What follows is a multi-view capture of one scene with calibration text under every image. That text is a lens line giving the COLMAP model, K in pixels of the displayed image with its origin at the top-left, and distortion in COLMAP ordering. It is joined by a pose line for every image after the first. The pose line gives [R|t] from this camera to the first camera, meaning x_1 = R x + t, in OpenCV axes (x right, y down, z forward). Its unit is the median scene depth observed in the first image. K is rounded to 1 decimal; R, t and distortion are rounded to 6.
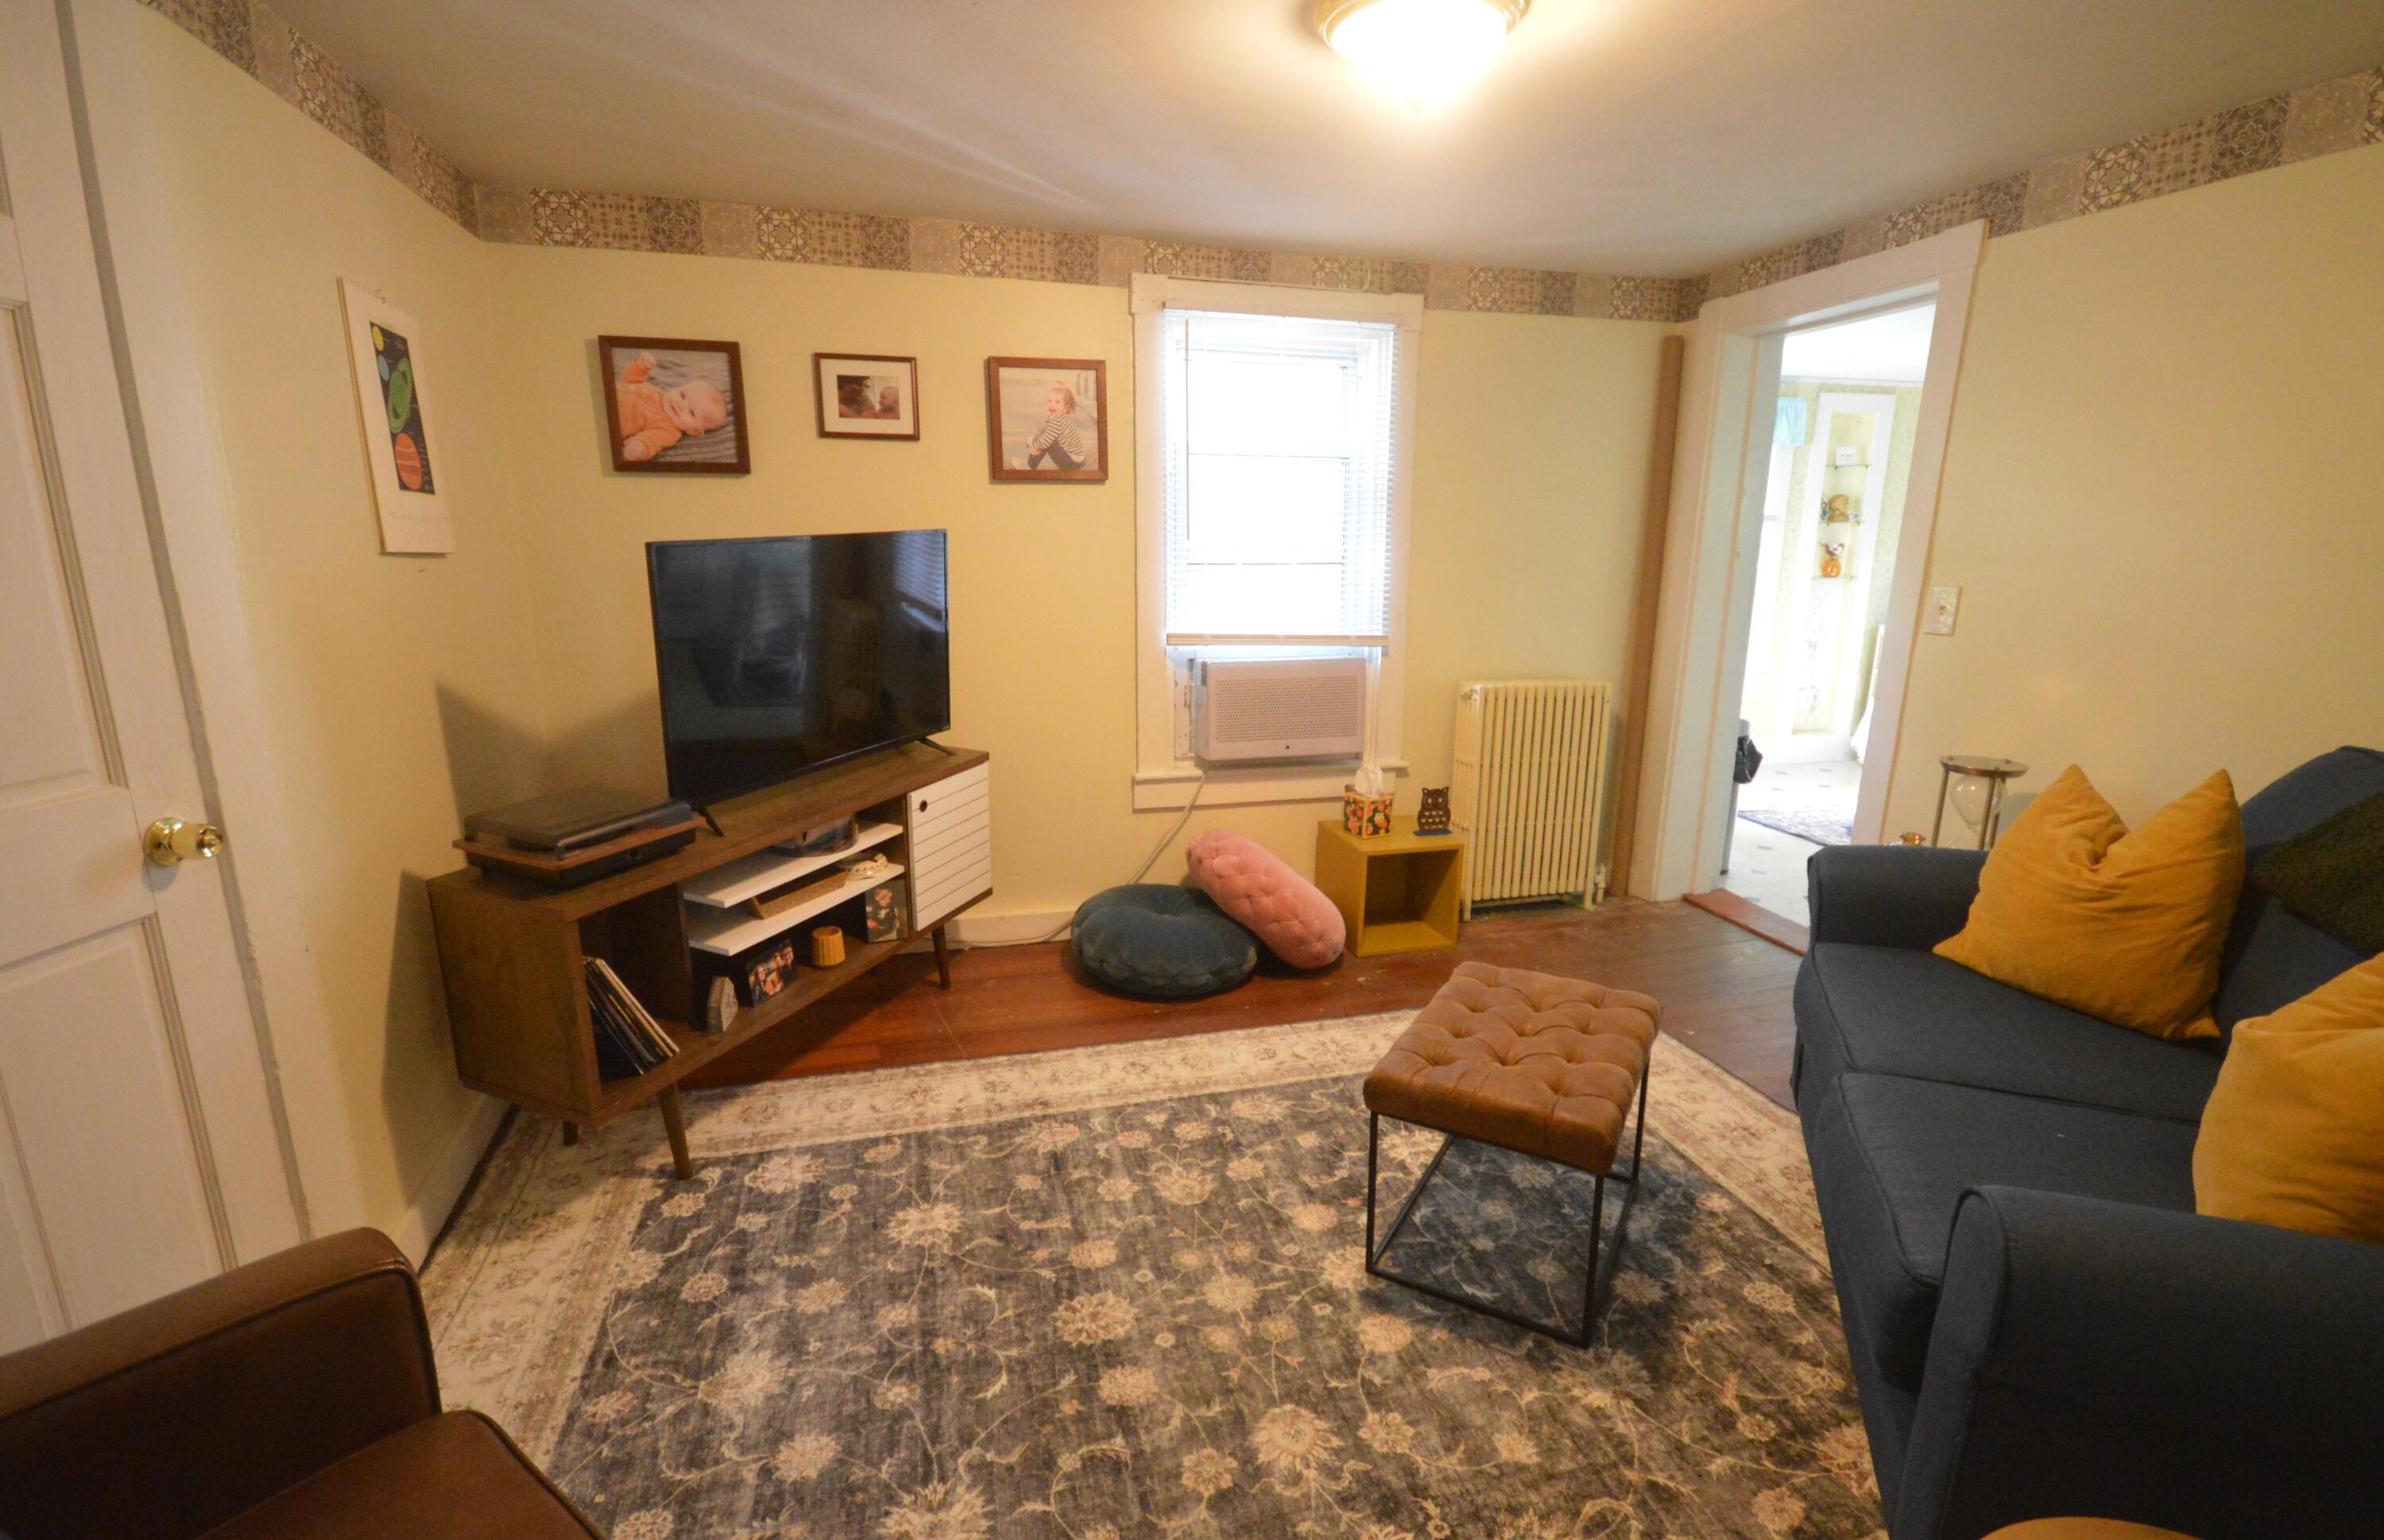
lens RADIAL K [[1084.9, 0, 1182.6], [0, 1084.9, 782.9], [0, 0, 1]] dist [-0.002853, -0.001365]
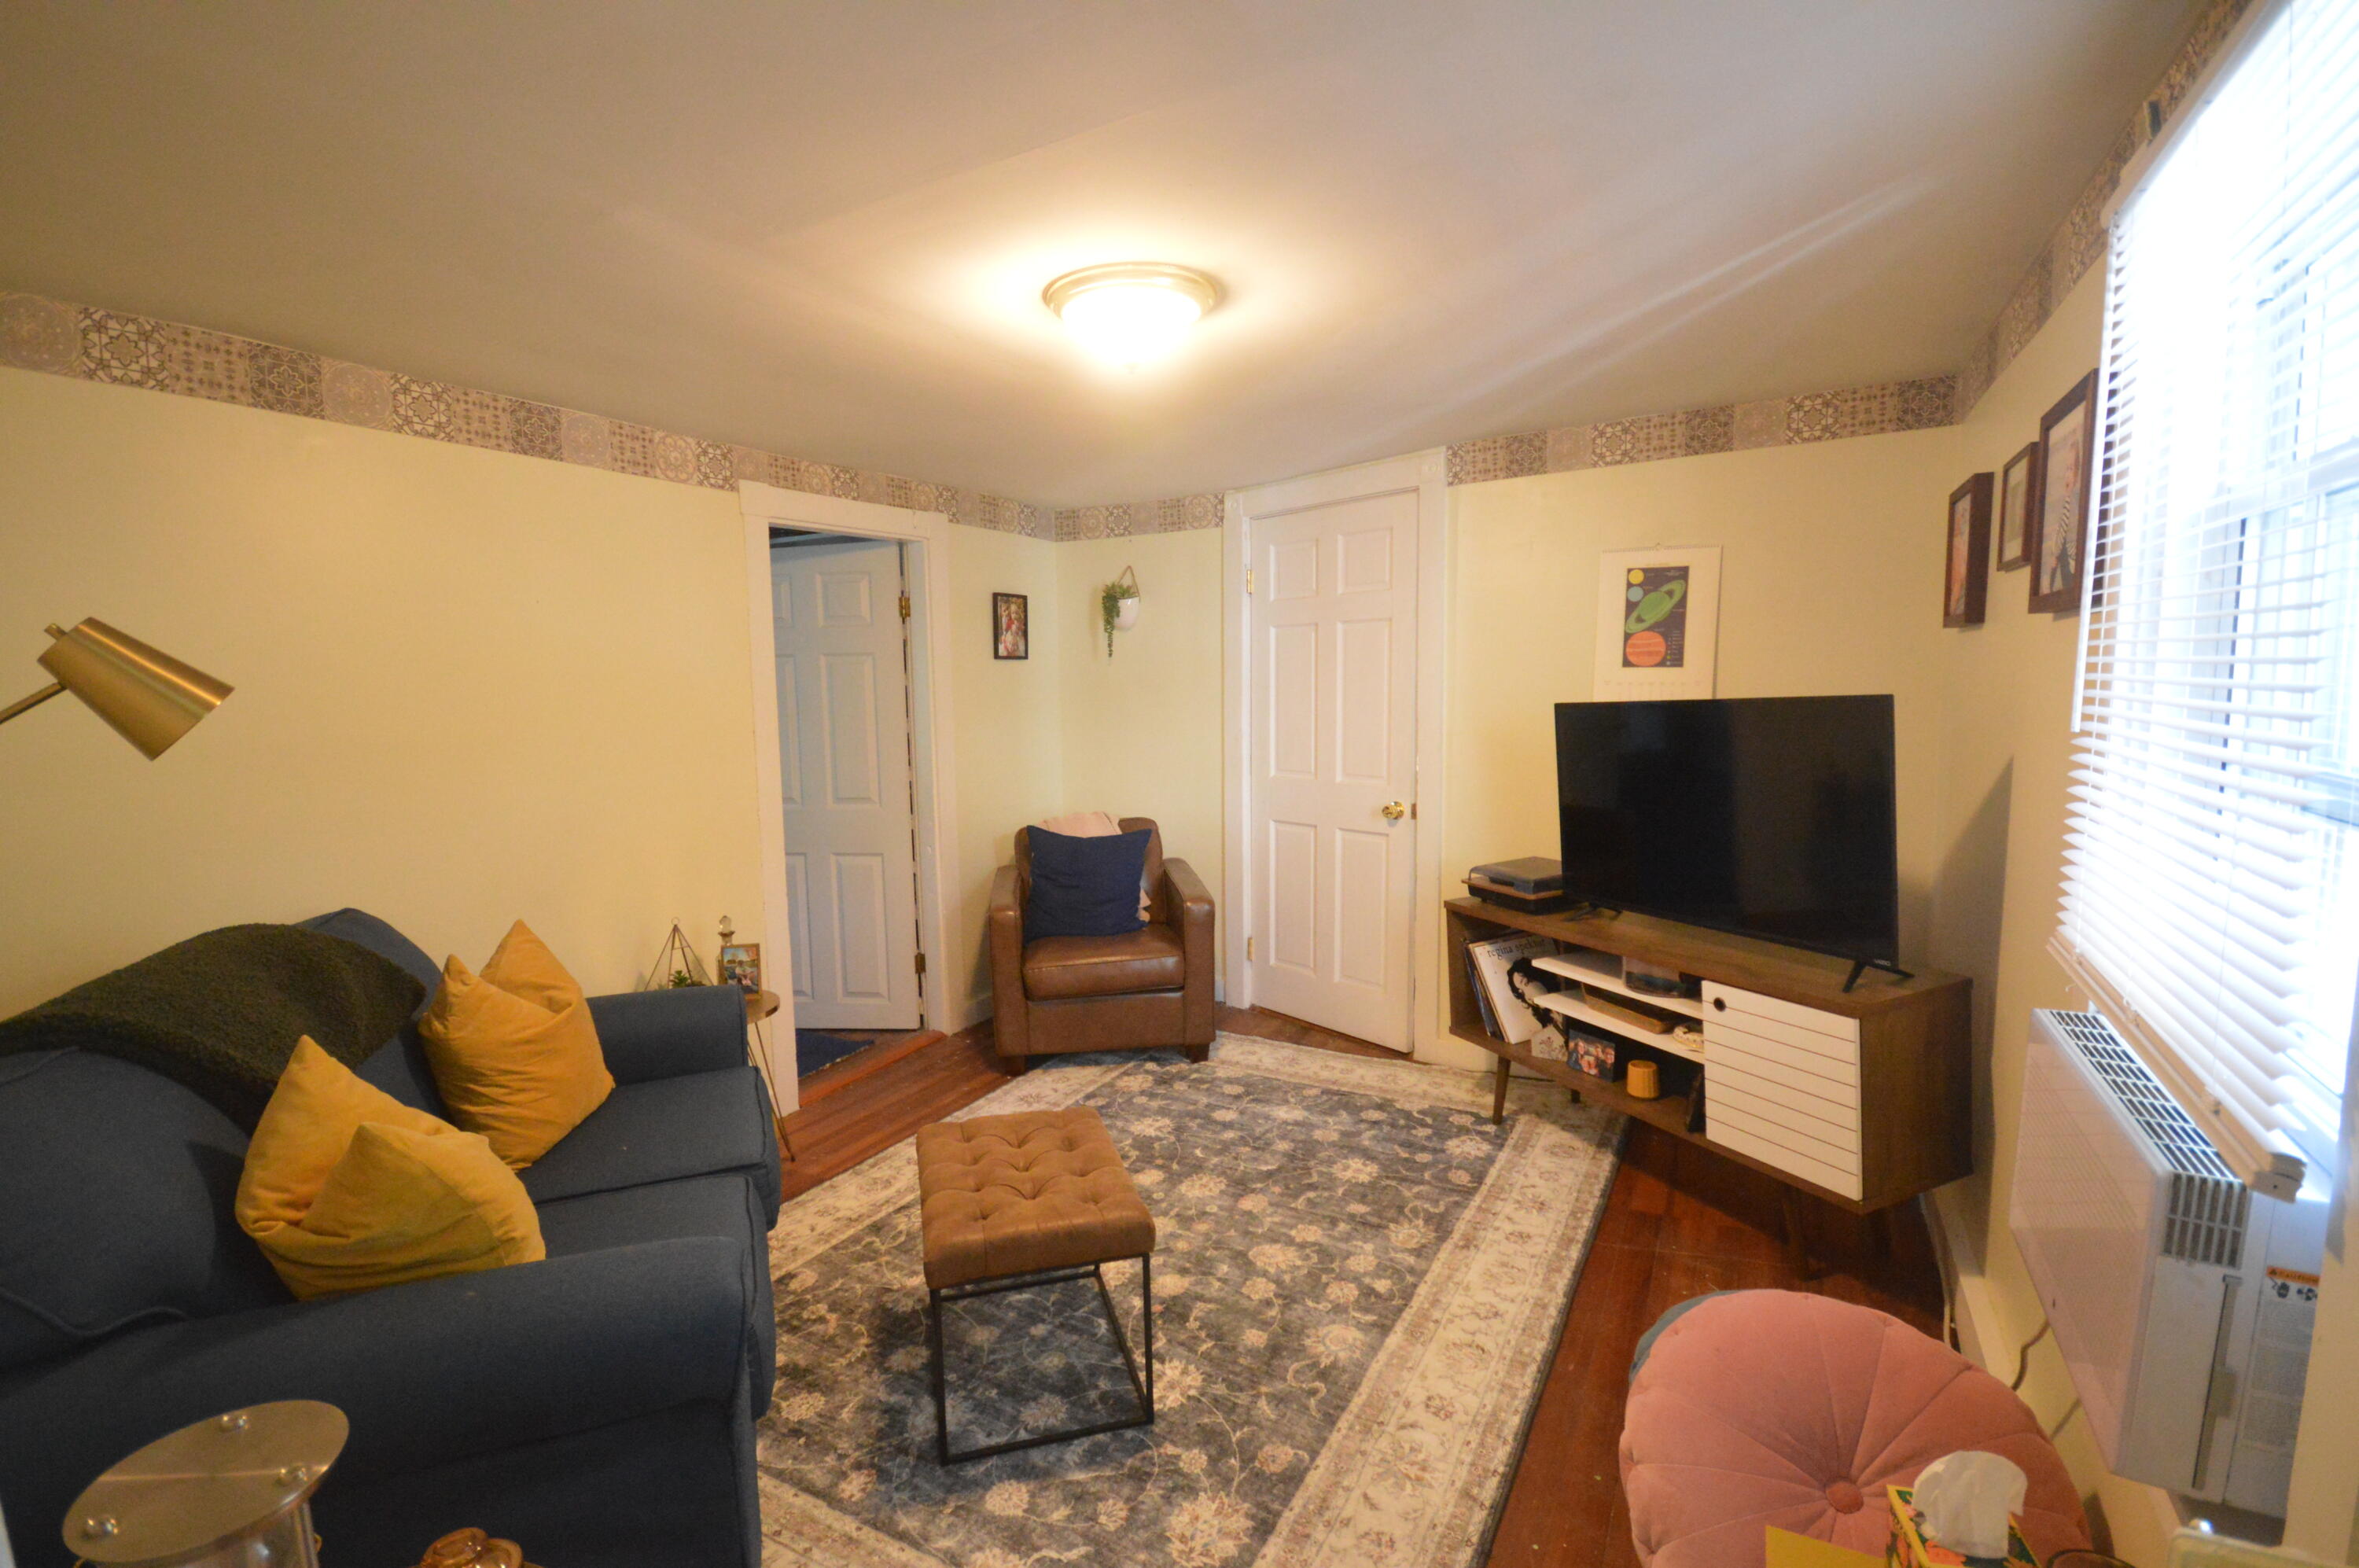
lens RADIAL K [[1047.1, 0, 1175.9], [0, 1047.1, 791.2], [0, 0, 1]] dist [-0.002179, -0.000193]
pose [[-0.700008, 0.090349, -0.708396, 0.828702], [-0.136663, 0.956683, 0.257060, -0.382168], [0.700936, 0.276756, -0.657339, 1.527046]]
